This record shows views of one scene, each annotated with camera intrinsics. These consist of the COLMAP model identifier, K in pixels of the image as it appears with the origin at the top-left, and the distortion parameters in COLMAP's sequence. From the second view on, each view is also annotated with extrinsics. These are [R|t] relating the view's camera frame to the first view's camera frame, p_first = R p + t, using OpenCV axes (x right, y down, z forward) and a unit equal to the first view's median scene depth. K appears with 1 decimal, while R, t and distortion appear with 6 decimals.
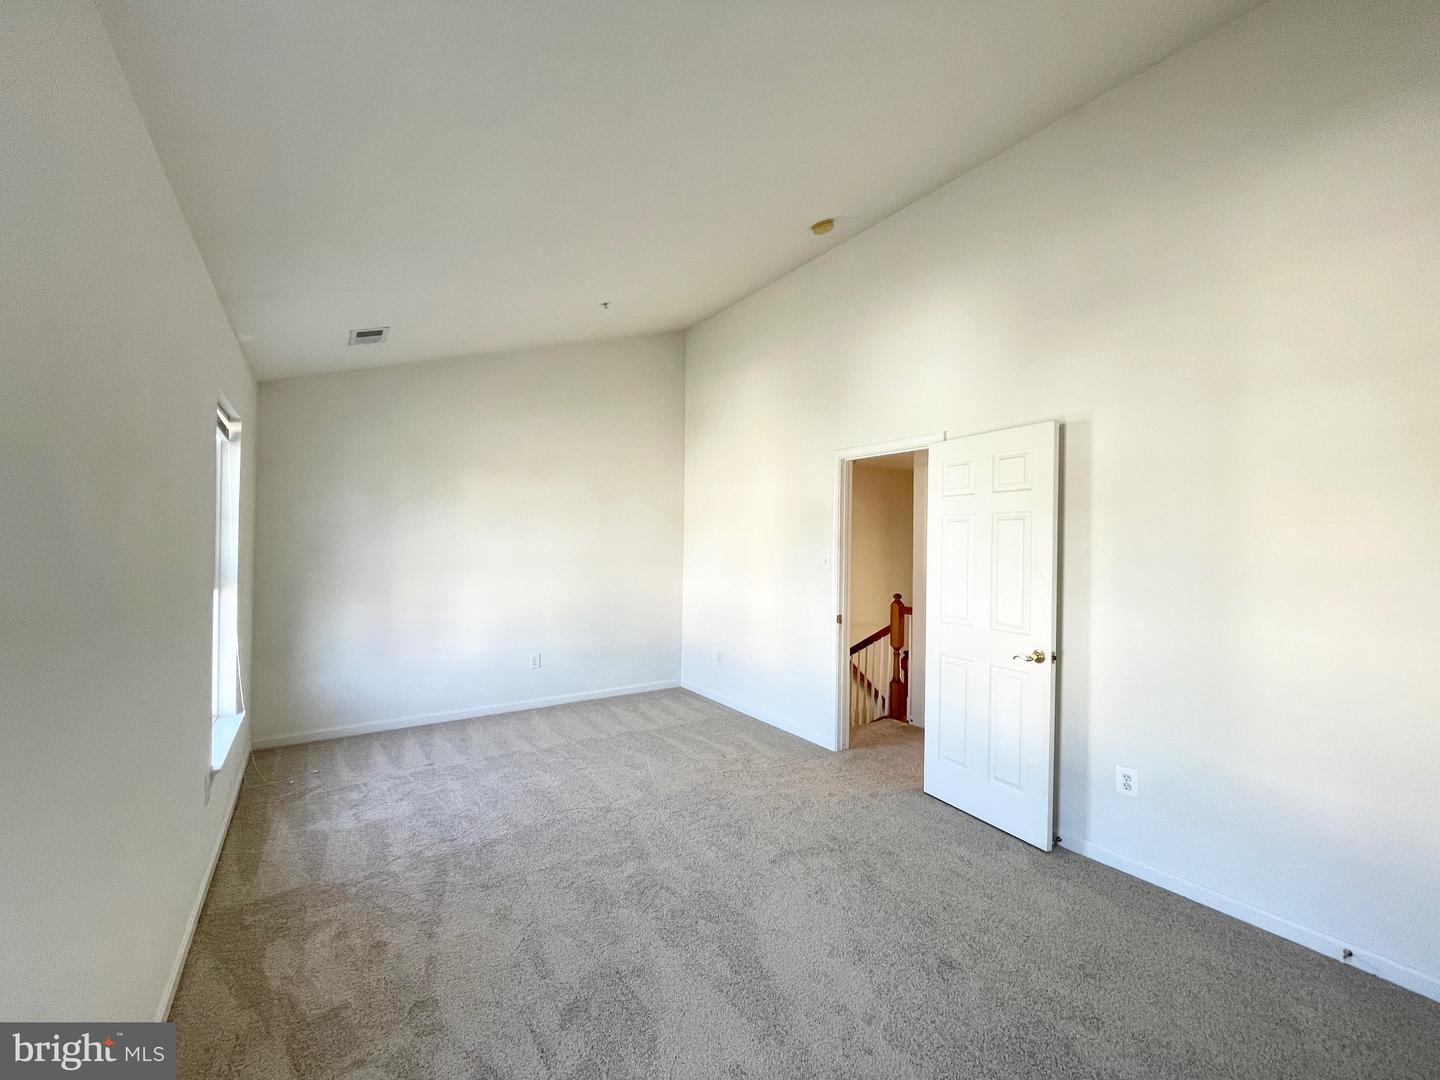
lens RADIAL K [[581.3, 0, 724.3], [0, 581.3, 539.2], [0, 0, 1]] dist [0.002989, 0.000100]
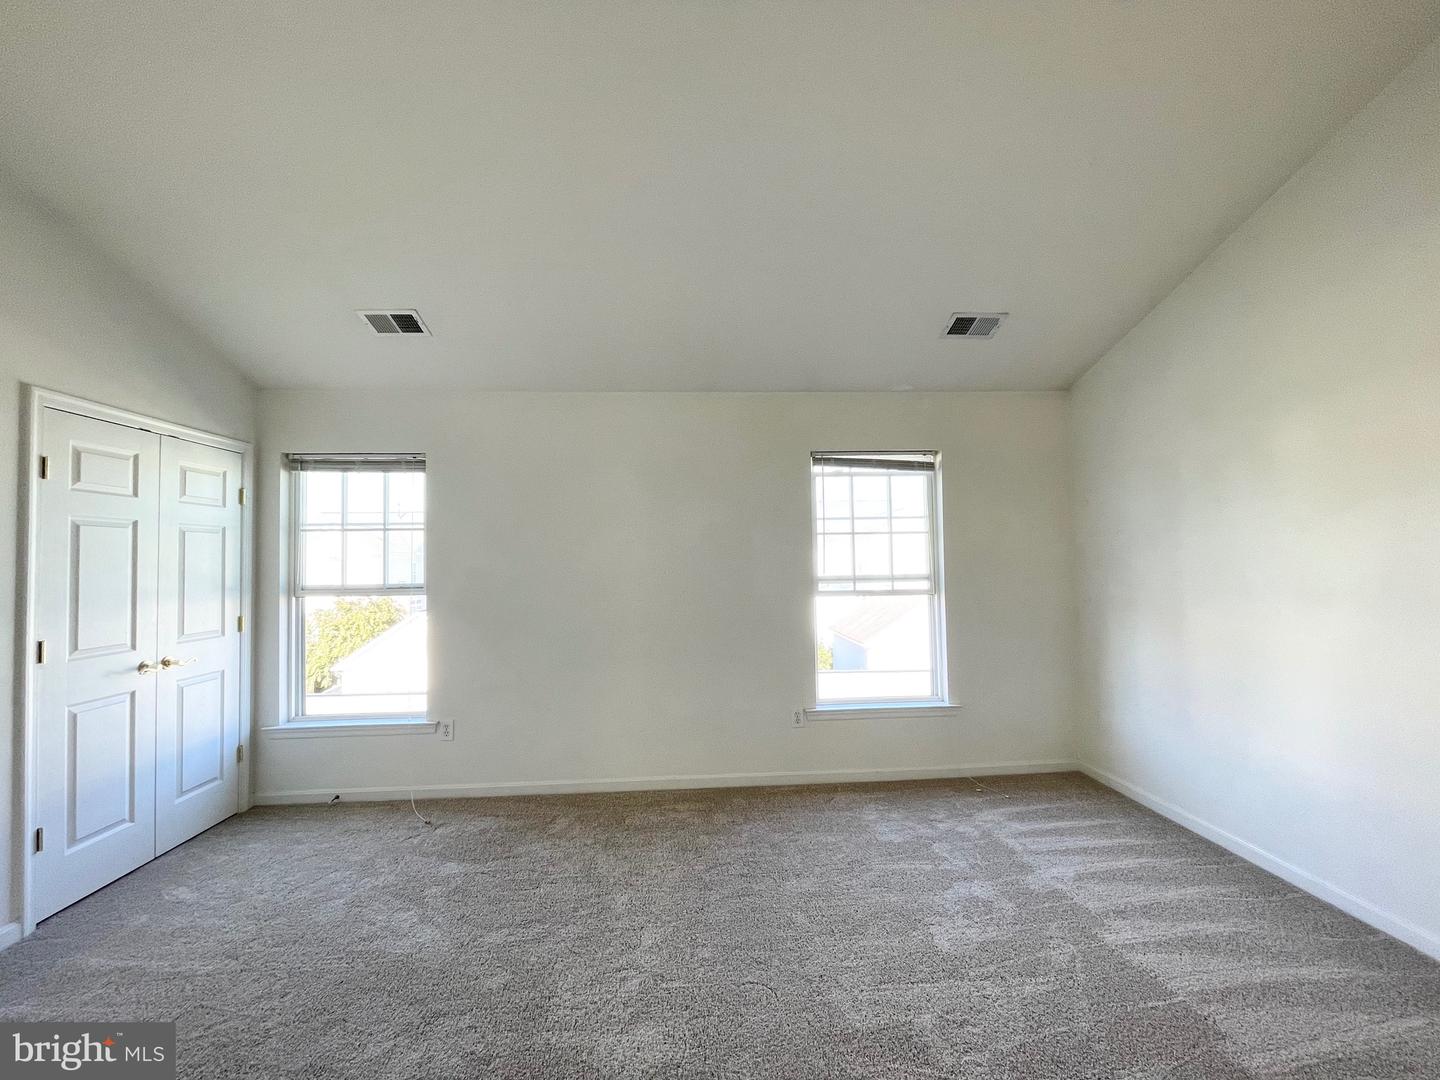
lens RADIAL K [[581.3, 0, 724.3], [0, 581.3, 539.2], [0, 0, 1]] dist [0.002989, 0.000100]
pose [[-0.518589, -0.035634, -0.854281, 0.300541], [0.010860, 0.998776, -0.048254, 0.019792], [0.854955, -0.034301, -0.517567, 0.937568]]
